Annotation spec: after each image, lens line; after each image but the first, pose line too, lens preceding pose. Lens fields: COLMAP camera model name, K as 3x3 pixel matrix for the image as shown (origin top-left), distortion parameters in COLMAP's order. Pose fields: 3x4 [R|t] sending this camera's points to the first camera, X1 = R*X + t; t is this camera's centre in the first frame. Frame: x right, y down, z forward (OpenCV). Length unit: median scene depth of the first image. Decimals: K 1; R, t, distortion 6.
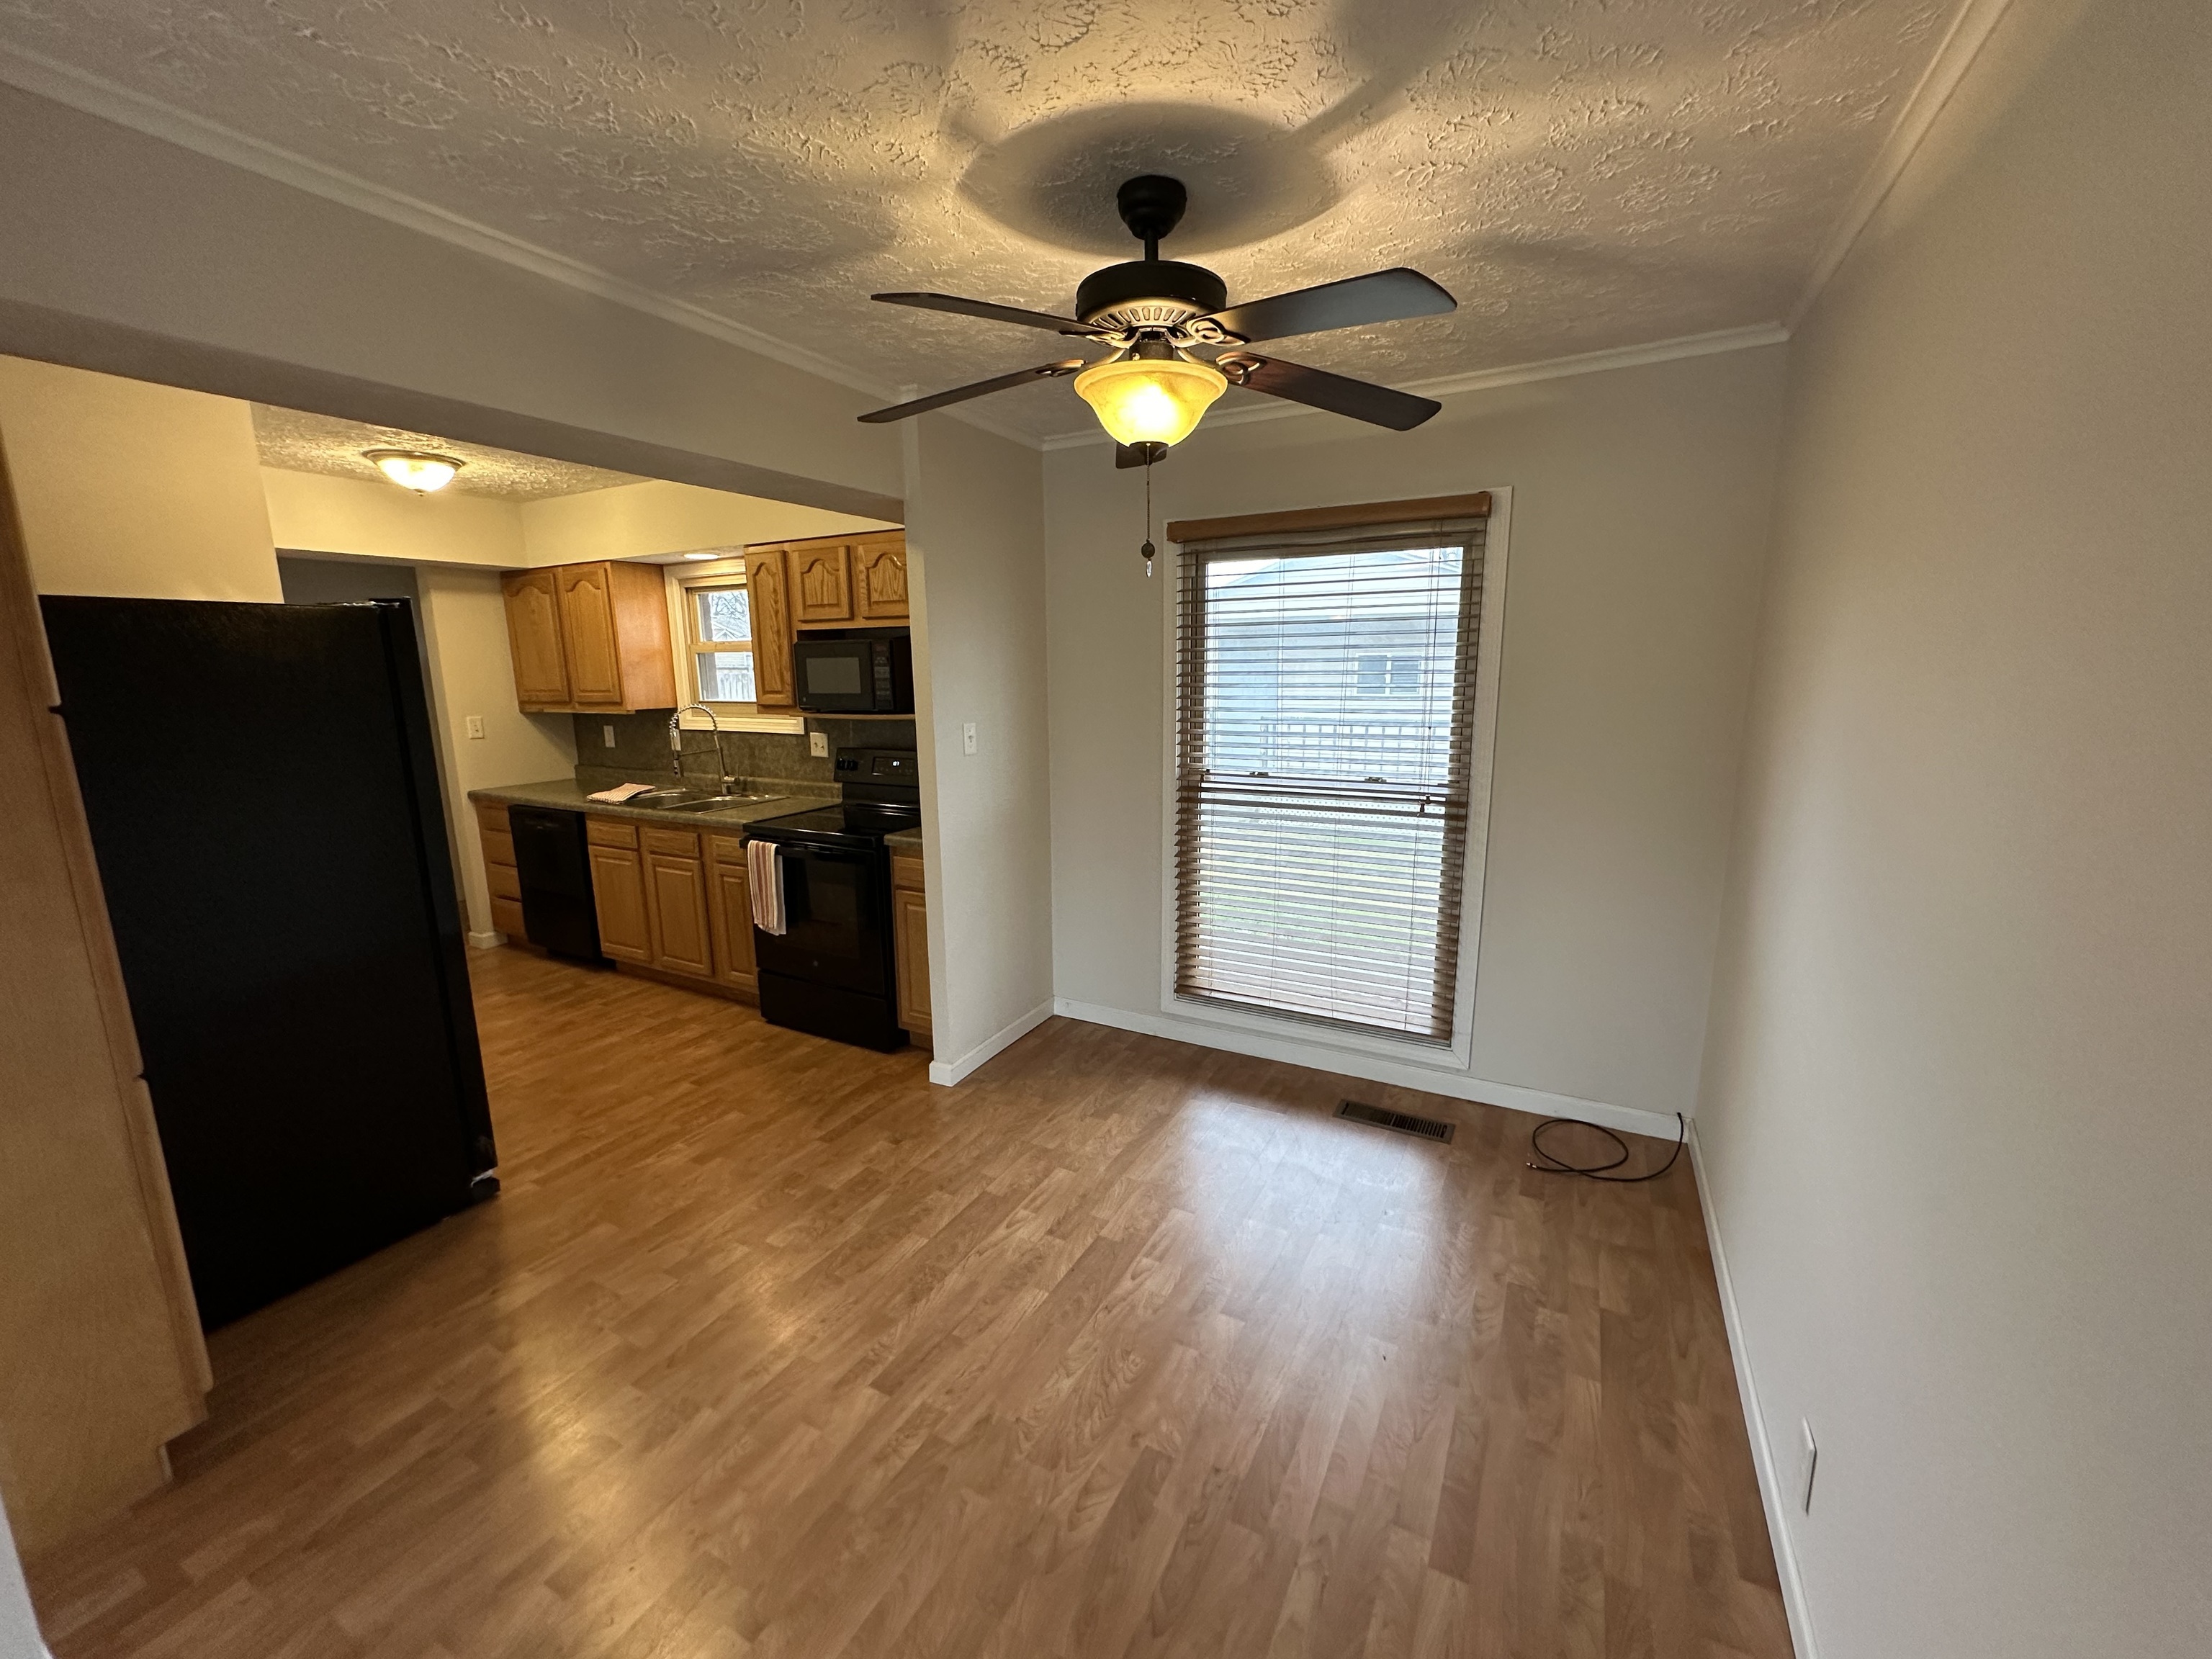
lens RADIAL K [[879.5, 0, 1105.8], [0, 879.5, 827.5], [0, 0, 1]] dist [-0.002347, 0.000583]
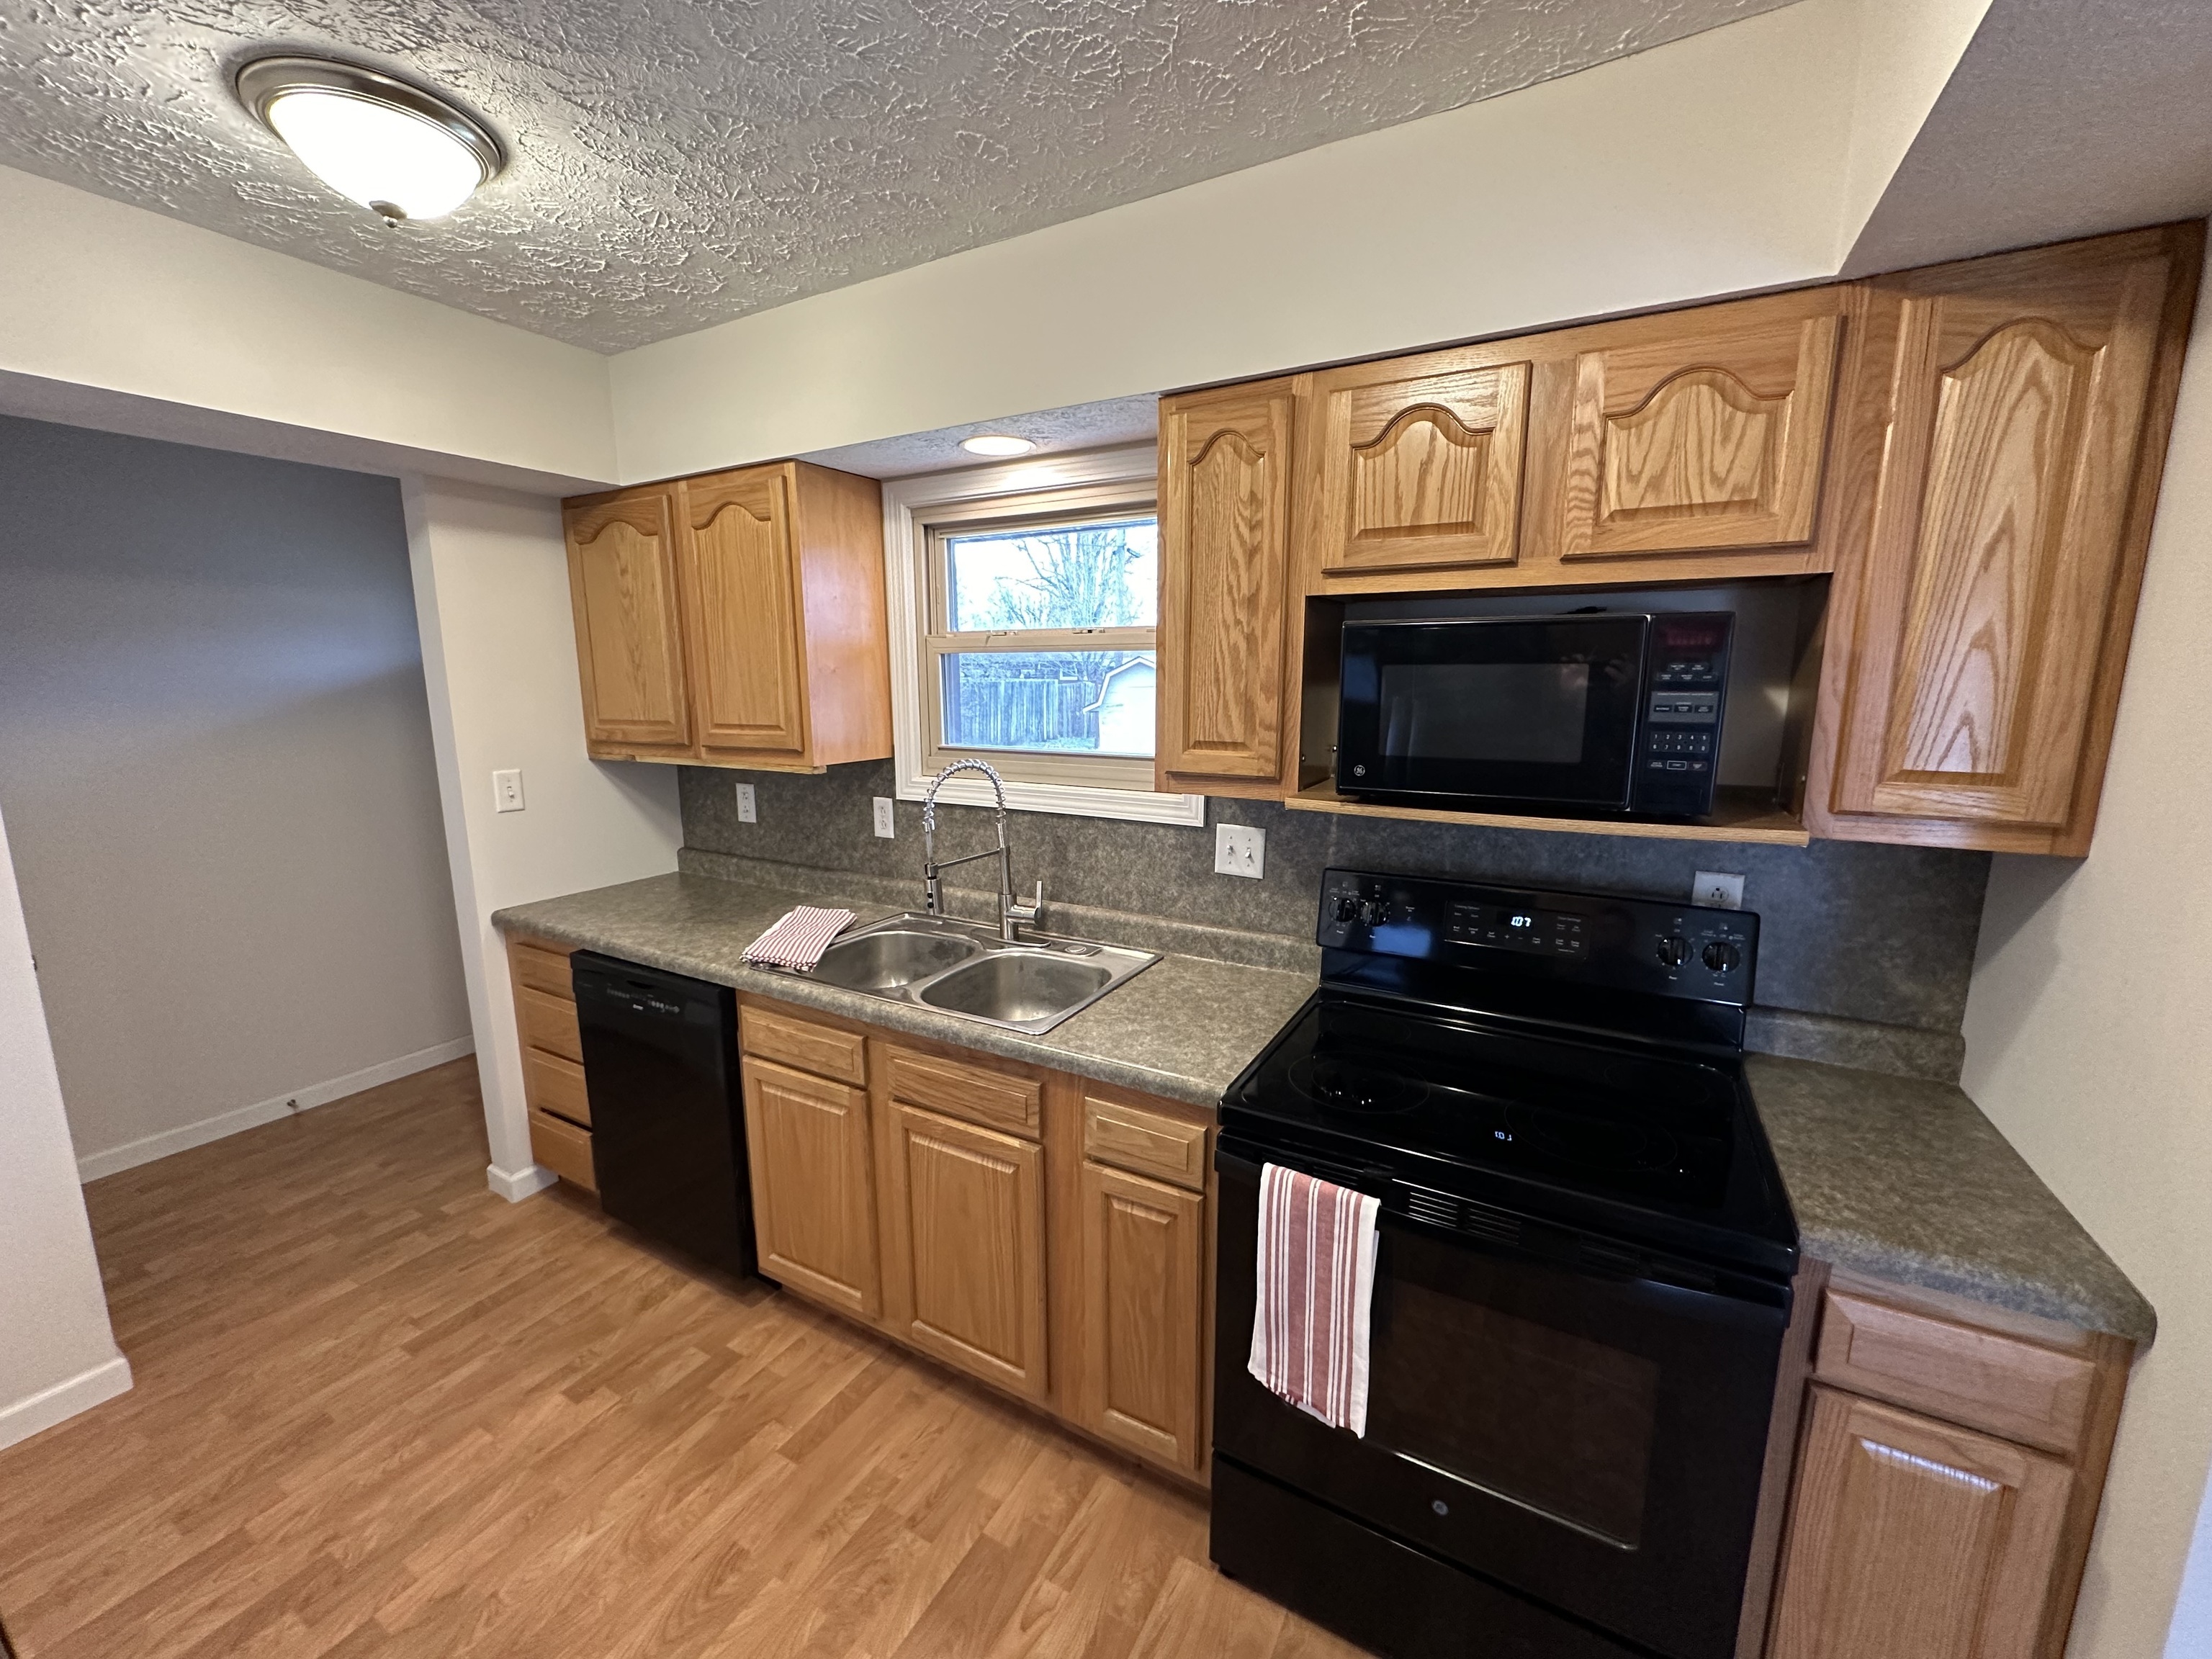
lens RADIAL K [[879.5, 0, 1107.9], [0, 879.5, 830.2], [0, 0, 1]] dist [-0.002347, 0.000583]
pose [[0.999794, 0.013846, -0.014819, -0.425721], [-0.014026, 0.999828, -0.012142, -0.107964], [0.014649, 0.012348, 0.999816, 0.581454]]
